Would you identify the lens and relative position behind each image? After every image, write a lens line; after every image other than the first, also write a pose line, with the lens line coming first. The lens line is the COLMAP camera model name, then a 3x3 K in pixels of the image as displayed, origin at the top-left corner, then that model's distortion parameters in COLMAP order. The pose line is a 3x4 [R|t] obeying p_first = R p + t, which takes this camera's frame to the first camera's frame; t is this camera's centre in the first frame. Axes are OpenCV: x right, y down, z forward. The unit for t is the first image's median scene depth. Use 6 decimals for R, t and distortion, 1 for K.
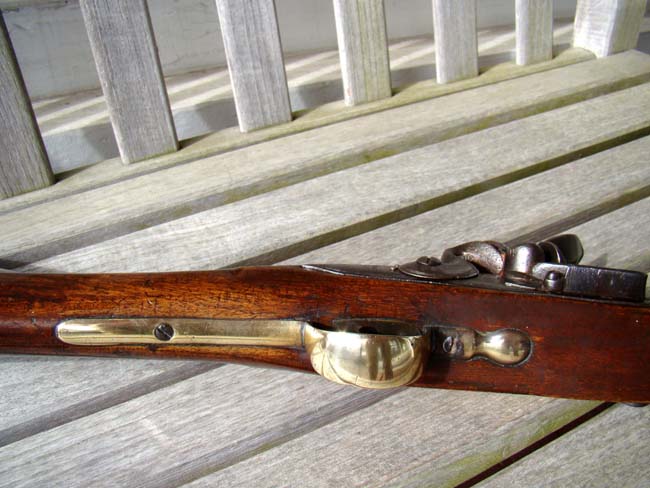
lens RADIAL K [[596.4, 0, 325.0], [0, 596.4, 244.0], [0, 0, 1]] dist [-0.145822, 0.012185]
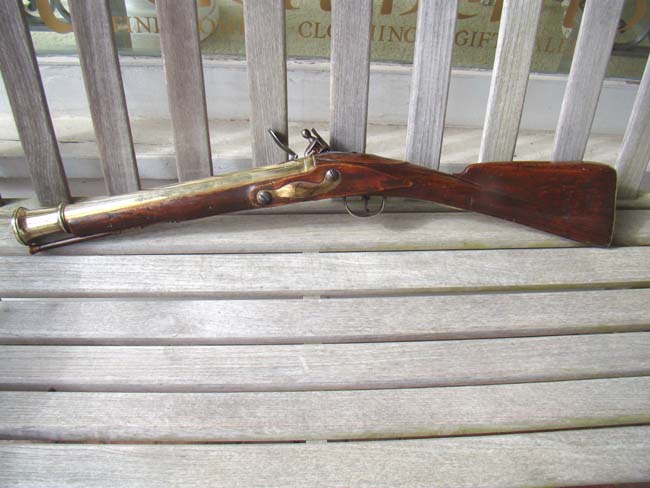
lens RADIAL K [[596.4, 0, 325.0], [0, 596.4, 244.0], [0, 0, 1]] dist [-0.145822, 0.012185]
pose [[0.909313, 0.340973, -0.238510, 0.168897], [-0.291091, 0.930834, 0.220938, -0.614544], [0.297347, -0.131473, 0.945674, -1.055013]]
